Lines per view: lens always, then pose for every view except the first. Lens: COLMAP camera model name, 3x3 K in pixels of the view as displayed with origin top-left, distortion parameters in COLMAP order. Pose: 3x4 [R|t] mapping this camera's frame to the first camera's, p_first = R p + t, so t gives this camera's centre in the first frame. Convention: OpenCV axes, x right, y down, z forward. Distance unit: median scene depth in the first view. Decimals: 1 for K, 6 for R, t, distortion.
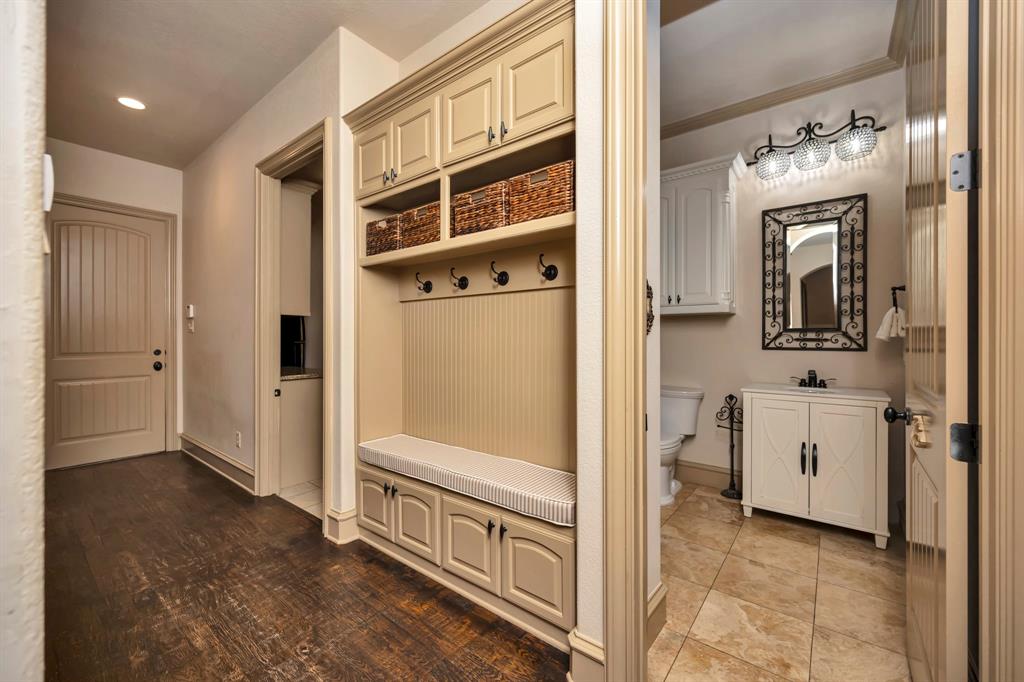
lens RADIAL K [[408.9, 0, 512.0], [0, 408.9, 341.0], [0, 0, 1]] dist [0.001617, 0.000304]
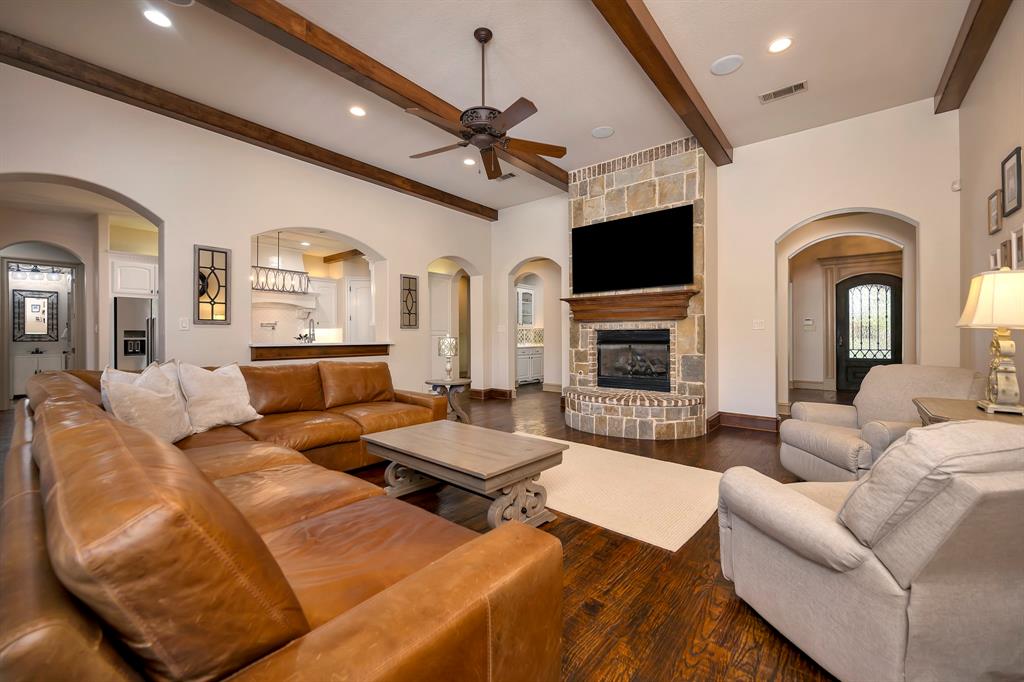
lens RADIAL K [[408.9, 0, 512.0], [0, 408.9, 341.0], [0, 0, 1]] dist [0.001617, 0.000304]
pose [[0.022077, -0.003637, 0.999750, -2.114685], [0.003794, 0.999986, 0.003554, 0.020081], [-0.999749, 0.003714, 0.022090, -2.450827]]
